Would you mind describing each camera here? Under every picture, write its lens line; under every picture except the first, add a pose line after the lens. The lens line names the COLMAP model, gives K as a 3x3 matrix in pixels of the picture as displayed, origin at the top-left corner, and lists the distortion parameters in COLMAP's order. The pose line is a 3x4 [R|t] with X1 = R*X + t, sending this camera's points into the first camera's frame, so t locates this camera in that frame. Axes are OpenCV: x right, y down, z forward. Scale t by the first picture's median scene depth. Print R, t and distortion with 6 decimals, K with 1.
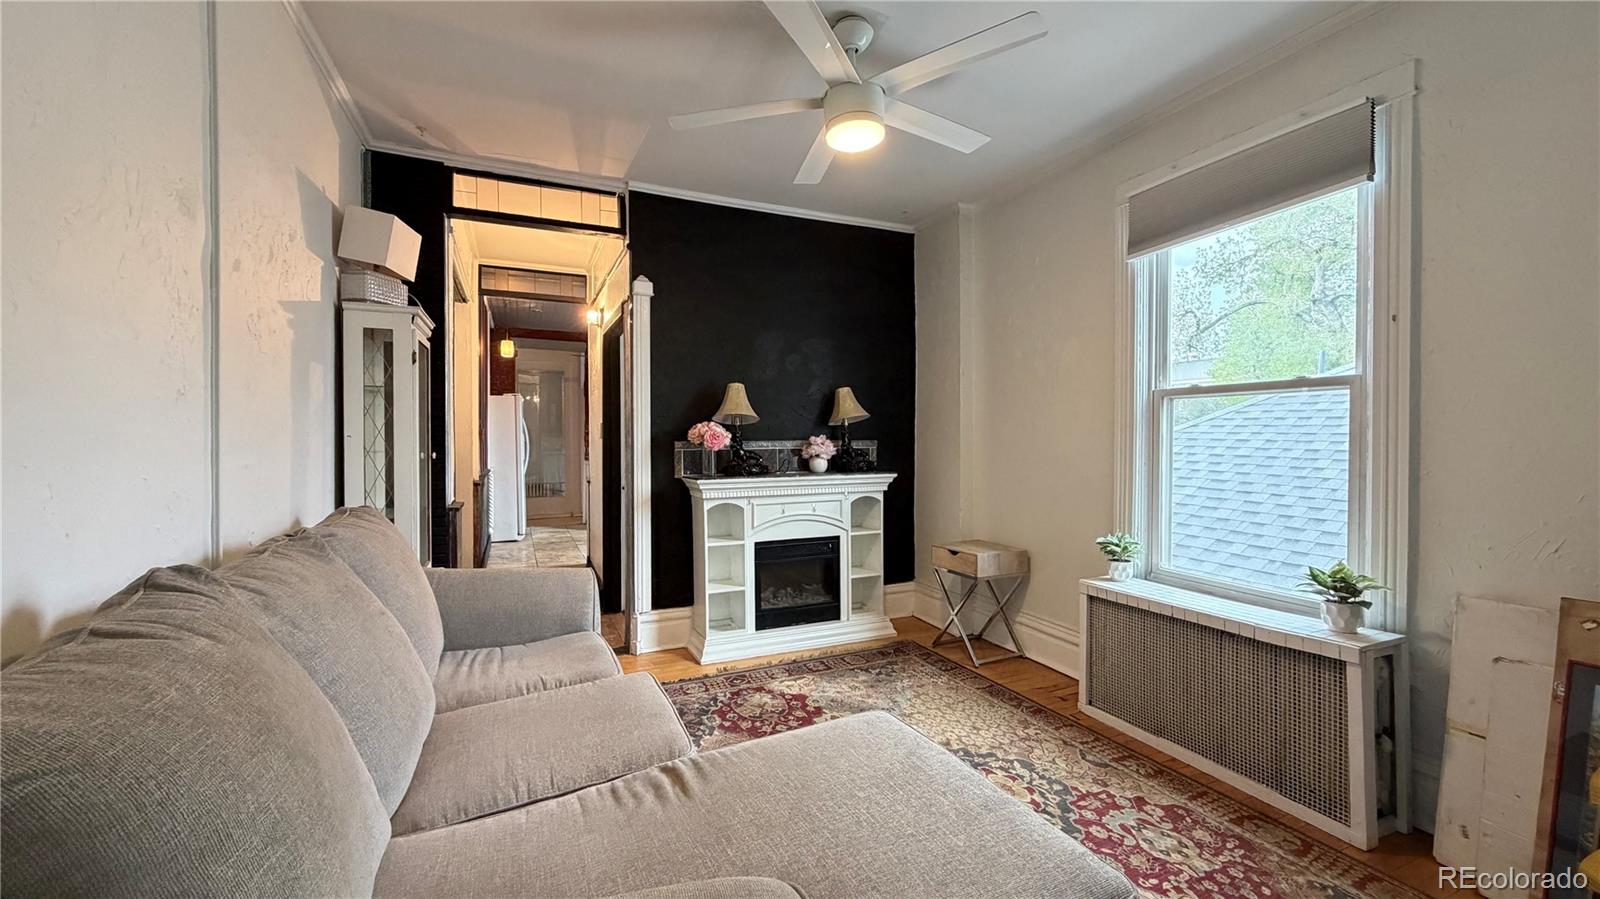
lens RADIAL K [[632.6, 0, 801.3], [0, 632.6, 448.0], [0, 0, 1]] dist [-0.002092, -0.000072]
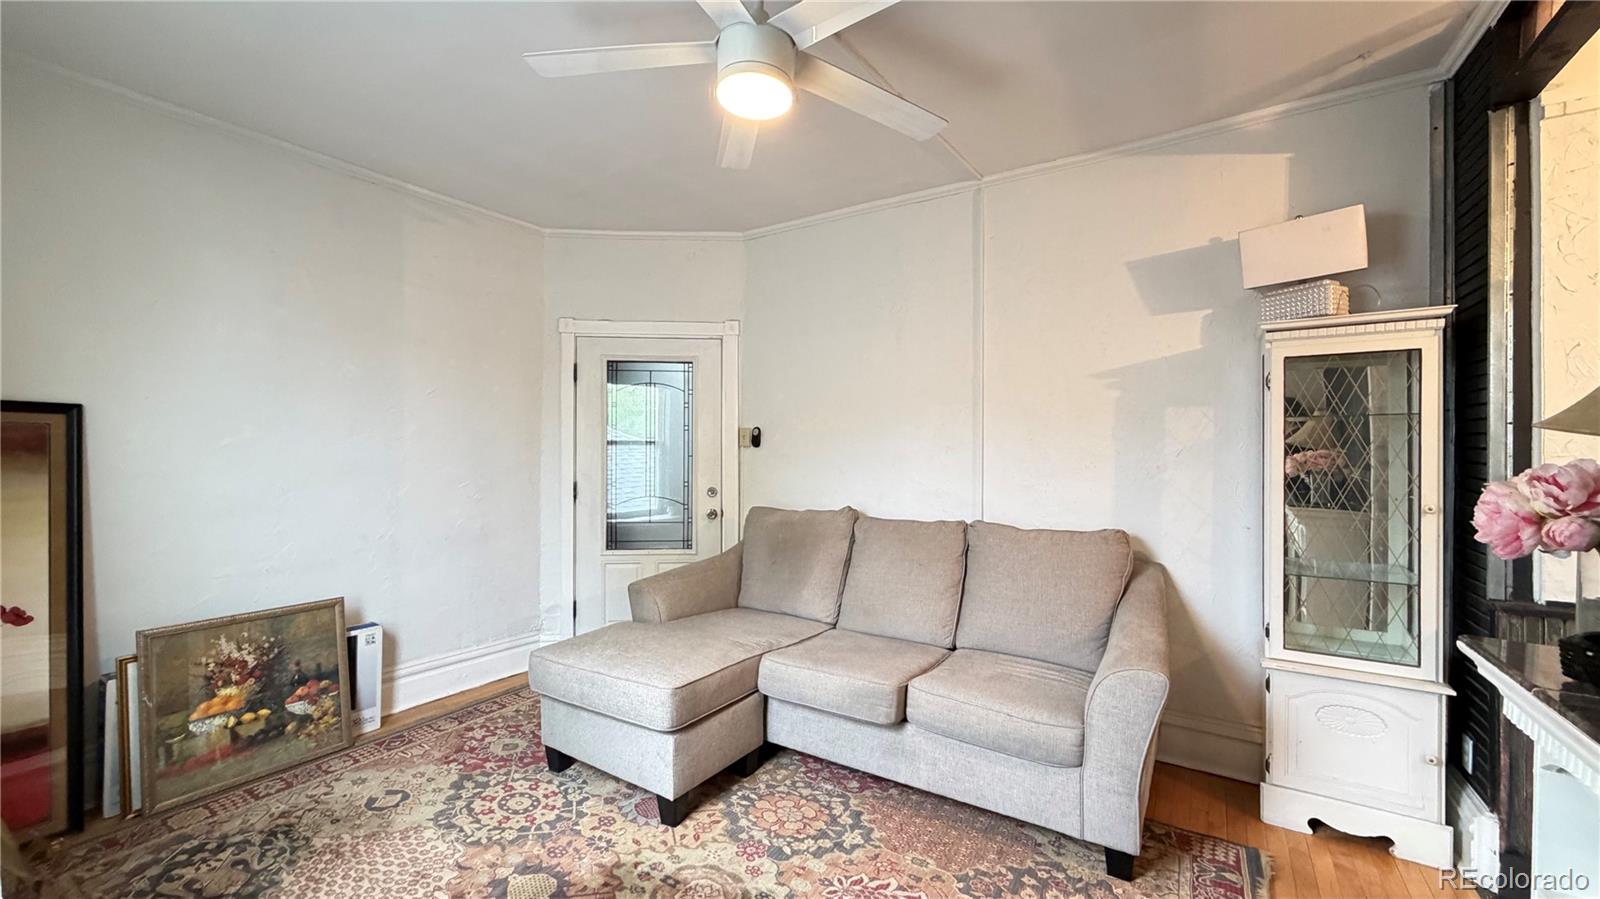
lens RADIAL K [[632.6, 0, 801.3], [0, 632.6, 448.0], [0, 0, 1]] dist [-0.002092, -0.000072]
pose [[-0.840240, -0.002653, -0.542208, 0.278334], [-0.012585, 0.999814, 0.014610, -0.045679], [0.542068, 0.019100, -0.840117, 1.043061]]
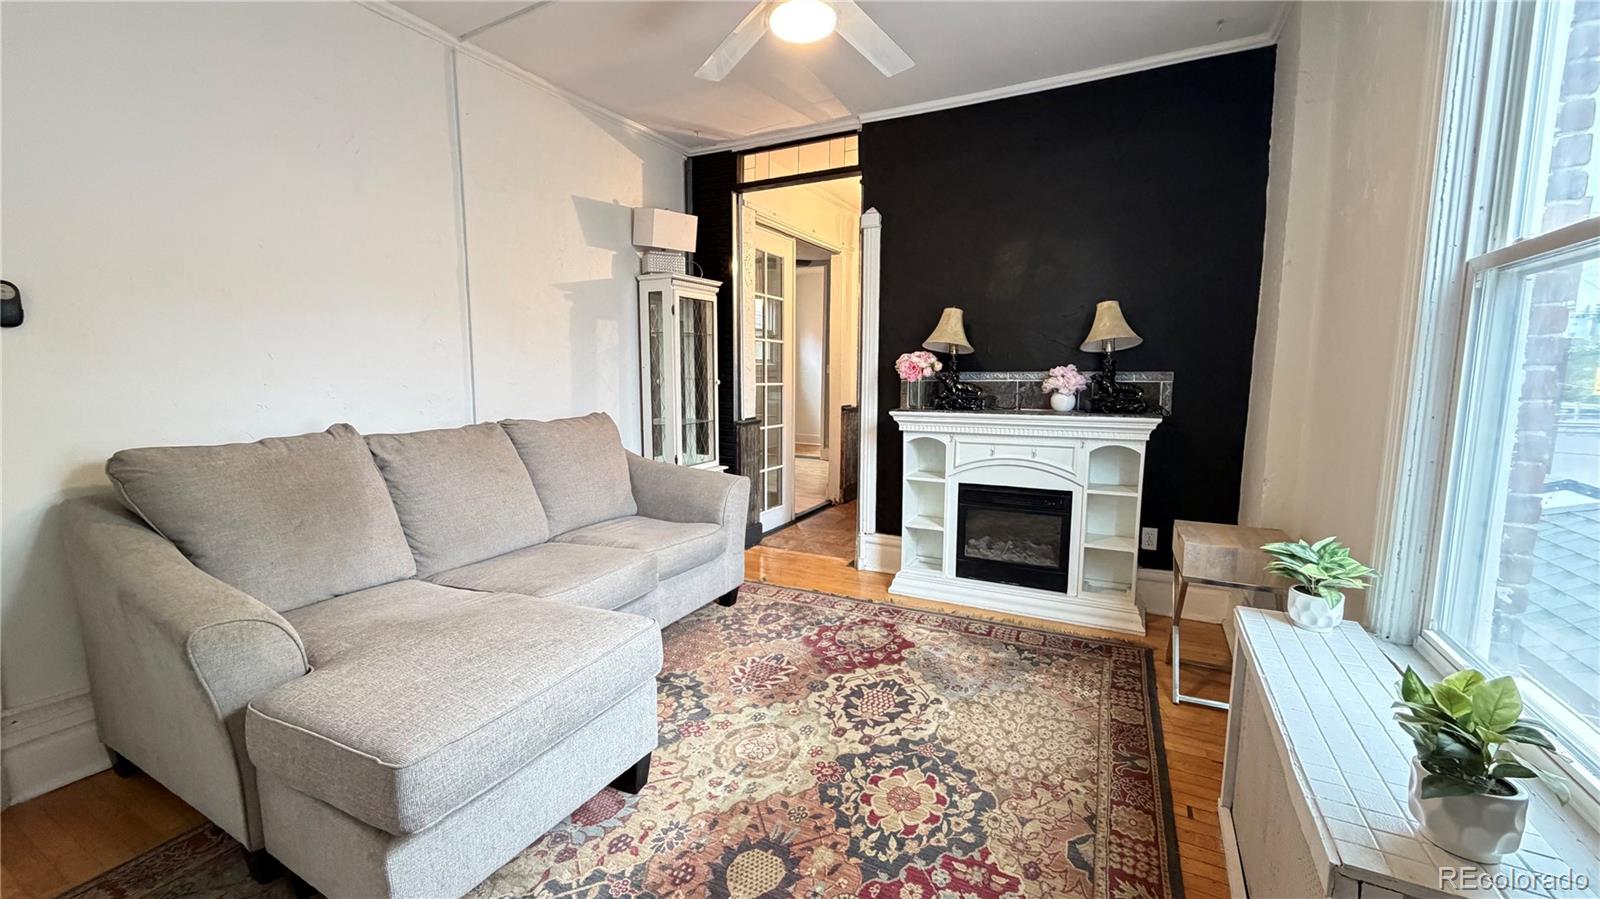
lens RADIAL K [[640.4, 0, 792.1], [0, 640.4, 445.5], [0, 0, 1]] dist [0.000800, 0.000091]
pose [[0.616479, 0.092472, -0.781922, 0.512397], [-0.012751, 0.994122, 0.107515, -0.001779], [0.787268, -0.056311, 0.614034, 0.246433]]
